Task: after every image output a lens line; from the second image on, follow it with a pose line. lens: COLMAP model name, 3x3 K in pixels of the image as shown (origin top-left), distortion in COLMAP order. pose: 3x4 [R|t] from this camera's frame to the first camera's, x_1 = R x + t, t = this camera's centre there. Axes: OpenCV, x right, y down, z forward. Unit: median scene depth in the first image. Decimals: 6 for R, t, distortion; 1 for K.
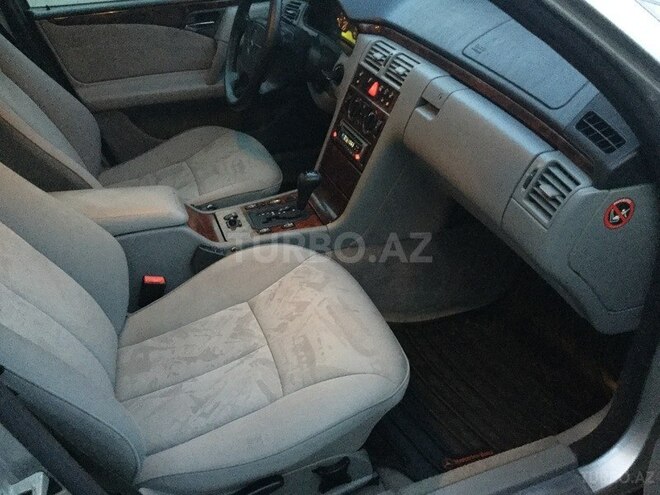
lens RADIAL K [[591.8, 0, 330.0], [0, 591.8, 247.5], [0, 0, 1]] dist [0.107099, -0.200572]
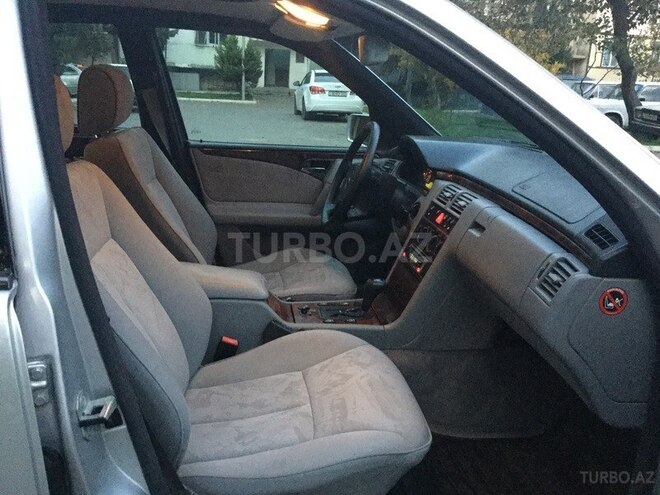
lens RADIAL K [[591.8, 0, 330.0], [0, 591.8, 247.5], [0, 0, 1]] dist [0.107099, -0.200572]
pose [[0.974440, 0.129118, -0.183837, 0.095372], [-0.178477, 0.941926, -0.284467, 0.186649], [0.136431, 0.310007, 0.940894, -0.146478]]
